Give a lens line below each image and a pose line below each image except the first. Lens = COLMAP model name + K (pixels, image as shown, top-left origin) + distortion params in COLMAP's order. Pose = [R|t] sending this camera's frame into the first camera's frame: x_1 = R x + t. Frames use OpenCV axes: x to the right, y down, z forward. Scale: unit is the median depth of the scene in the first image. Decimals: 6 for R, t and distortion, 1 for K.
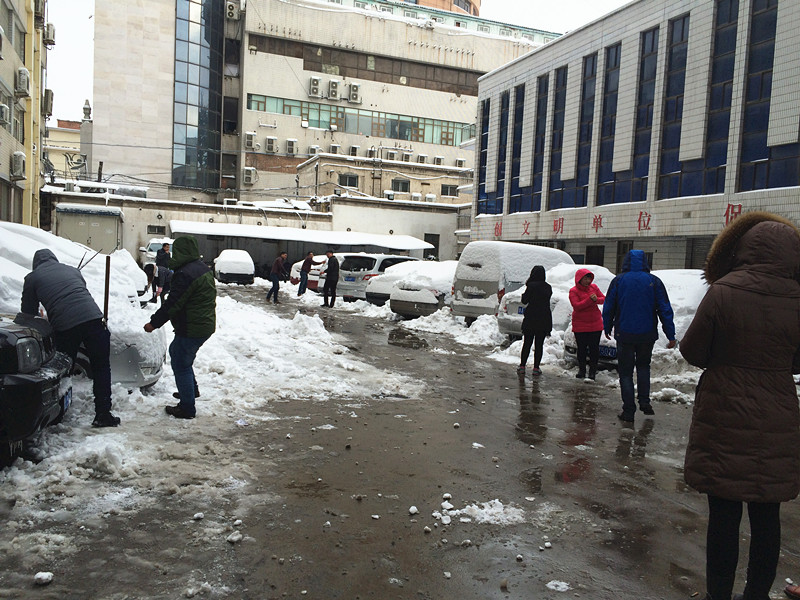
lens RADIAL K [[679.7, 0, 394.6], [0, 679.7, 302.1], [0, 0, 1]] dist [0.089910, -0.113875]
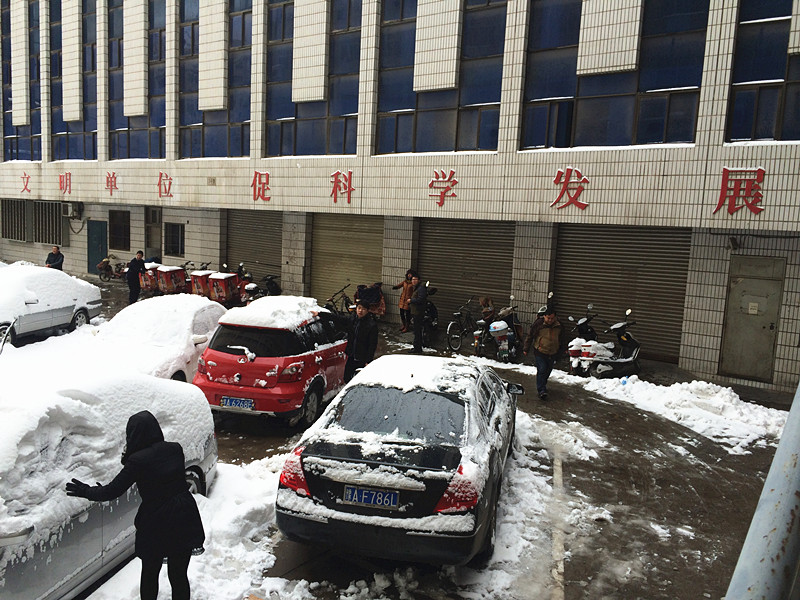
lens RADIAL K [[683.3, 0, 395.2], [0, 683.3, 298.7], [0, 0, 1]] dist [0.091249, -0.113342]
pose [[0.846615, -0.071415, 0.527393, 0.110713], [0.027734, 0.995530, 0.090284, -0.036474], [-0.531483, -0.061809, 0.844811, 0.135695]]
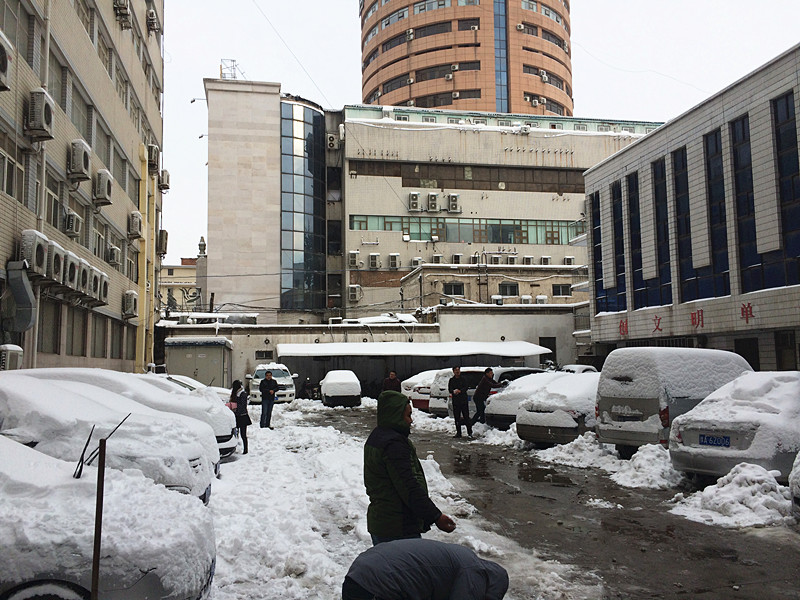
lens RADIAL K [[678.3, 0, 391.9], [0, 678.3, 302.7], [0, 0, 1]] dist [0.077092, -0.096654]
pose [[0.984274, -0.082167, -0.156373, -0.005805], [0.056599, 0.985257, -0.161449, -0.010027], [0.167334, 0.150060, 0.974413, 0.058707]]
